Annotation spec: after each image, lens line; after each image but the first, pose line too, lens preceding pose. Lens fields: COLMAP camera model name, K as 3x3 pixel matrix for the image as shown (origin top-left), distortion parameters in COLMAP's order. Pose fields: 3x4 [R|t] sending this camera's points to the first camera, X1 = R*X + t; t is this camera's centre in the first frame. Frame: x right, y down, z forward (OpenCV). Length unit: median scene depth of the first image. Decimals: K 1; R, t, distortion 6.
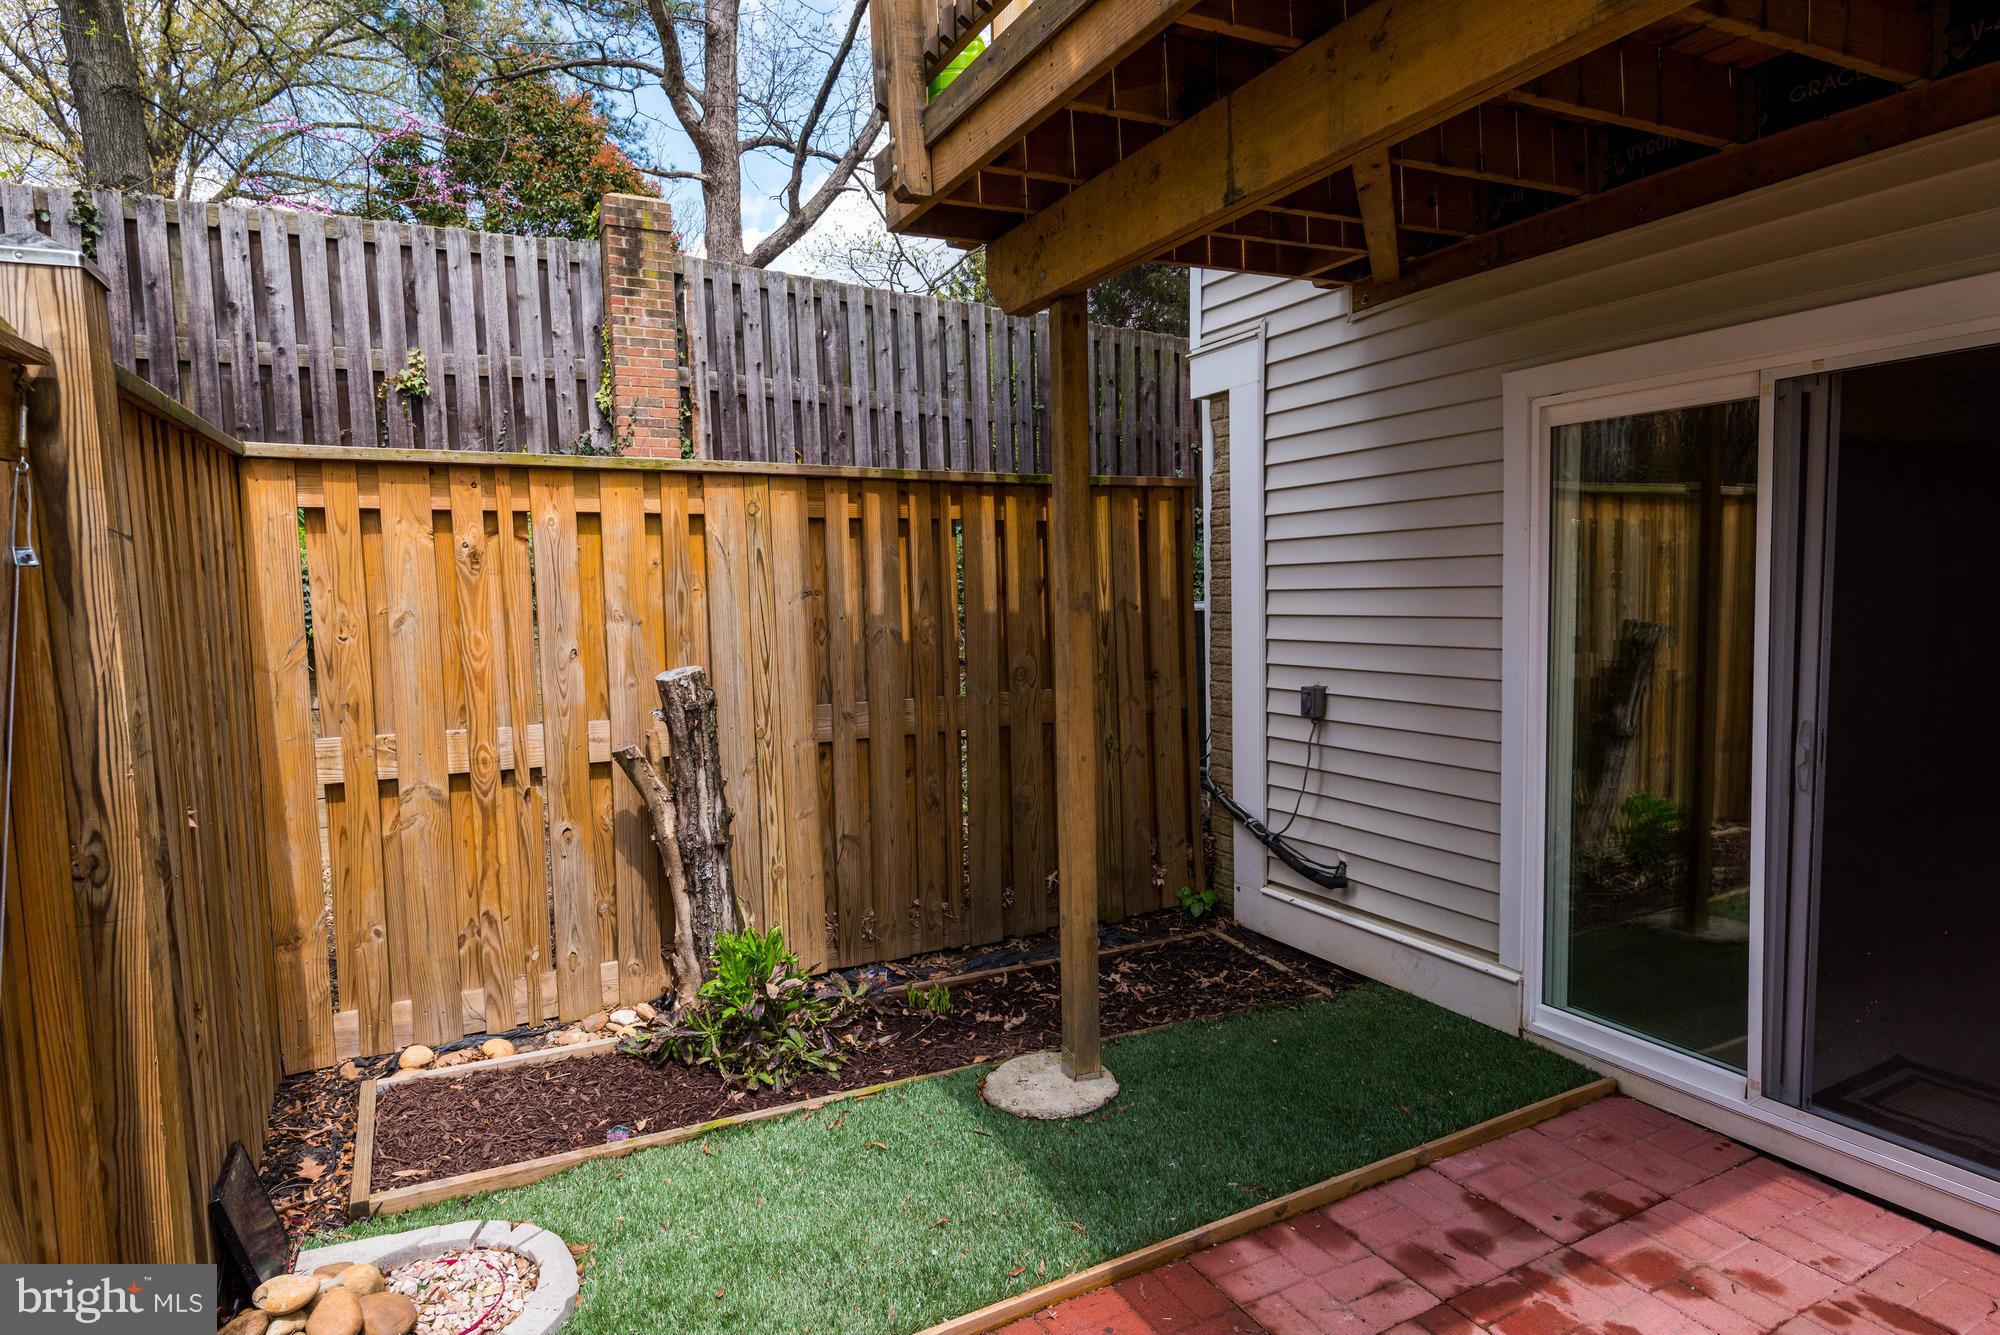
lens RADIAL K [[1030.5, 0, 1006.6], [0, 1030.5, 670.0], [0, 0, 1]] dist [-0.021129, -0.001295]
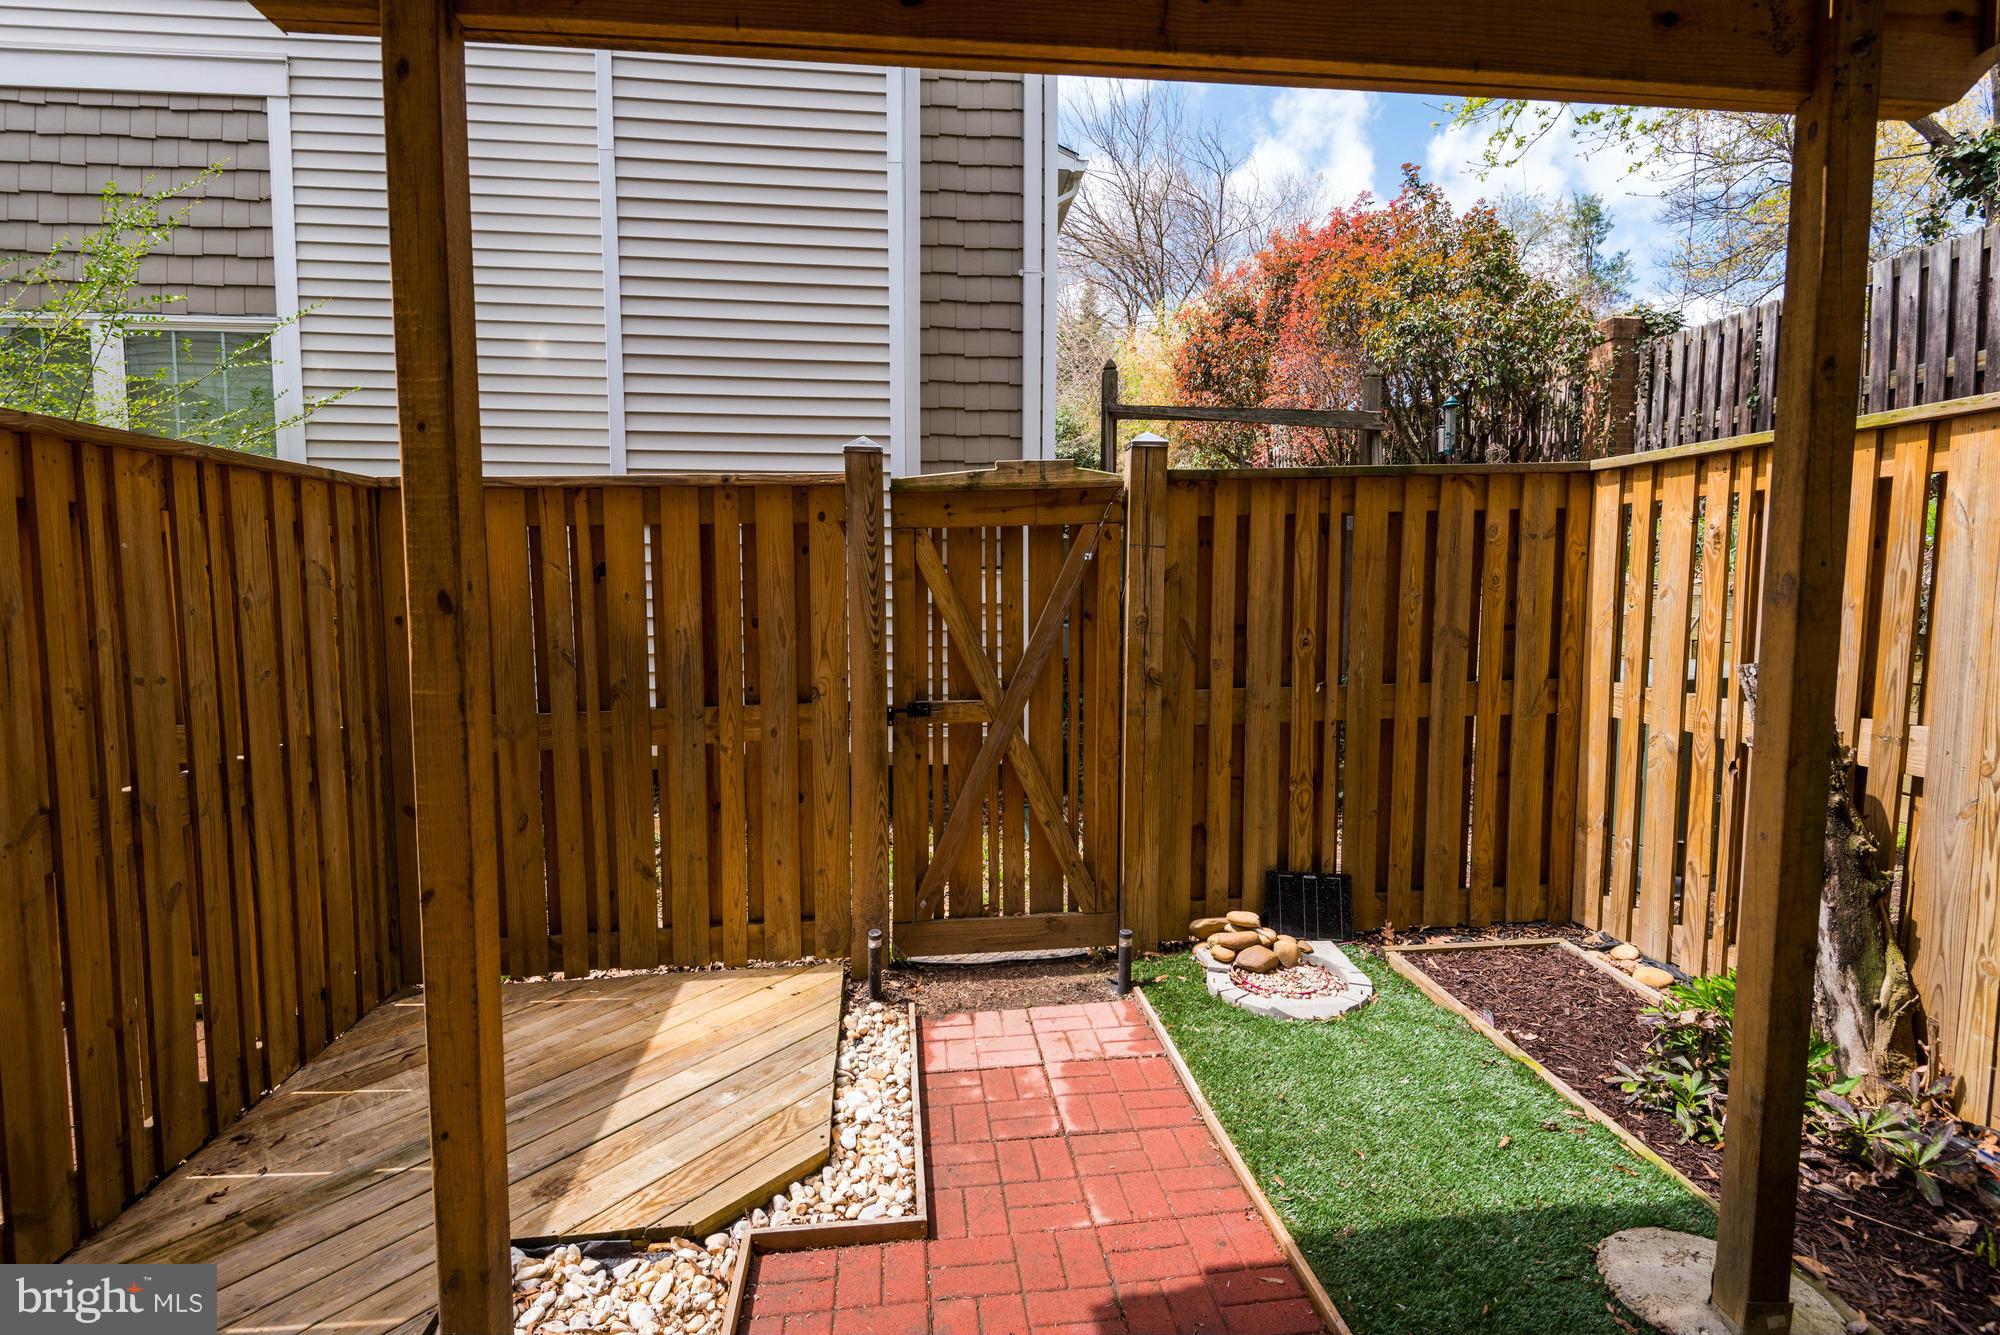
lens RADIAL K [[1030.5, 0, 1006.6], [0, 1030.5, 670.0], [0, 0, 1]] dist [-0.021129, -0.001295]
pose [[-0.387539, 0.094782, -0.916968, 0.770057], [-0.065109, 0.989402, 0.129787, -0.062931], [0.919551, 0.110000, -0.377260, 0.731249]]
